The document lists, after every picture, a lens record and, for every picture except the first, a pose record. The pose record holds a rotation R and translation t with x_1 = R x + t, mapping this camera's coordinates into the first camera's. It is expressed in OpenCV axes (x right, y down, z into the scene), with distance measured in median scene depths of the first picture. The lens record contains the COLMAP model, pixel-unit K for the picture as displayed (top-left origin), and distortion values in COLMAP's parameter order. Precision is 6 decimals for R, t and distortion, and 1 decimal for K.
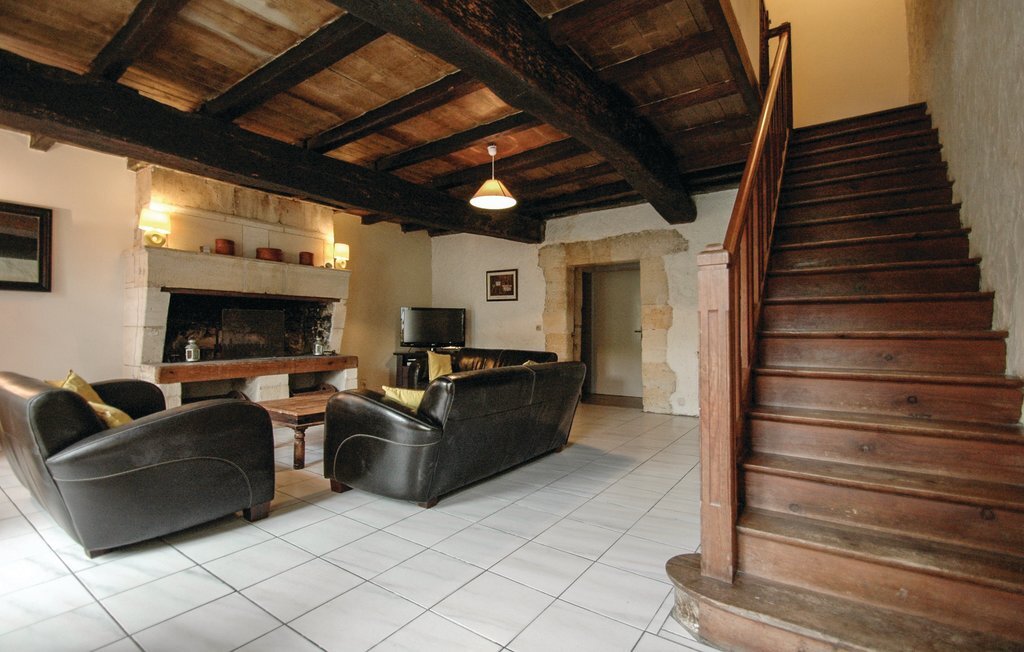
lens RADIAL K [[453.0, 0, 512.0], [0, 453.0, 326.0], [0, 0, 1]] dist [0.002023, -0.000254]
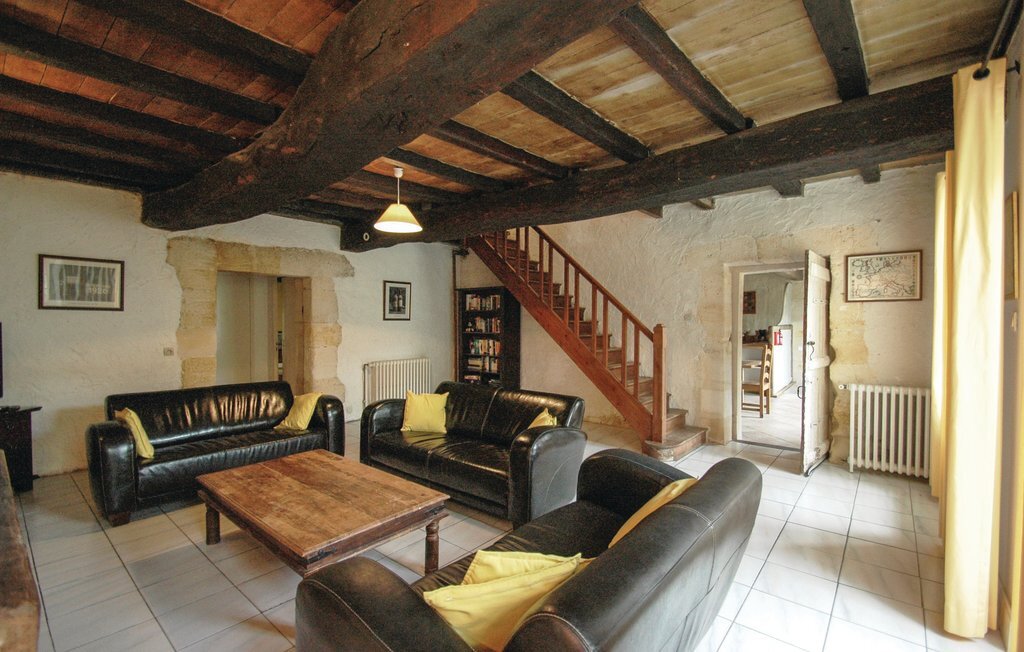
lens RADIAL K [[453.0, 0, 512.0], [0, 453.0, 326.0], [0, 0, 1]] dist [0.002023, -0.000254]
pose [[0.092384, -0.013350, 0.995634, -0.667463], [-0.012047, 0.999822, 0.014524, -0.059097], [-0.995651, -0.013336, 0.092207, 0.464564]]
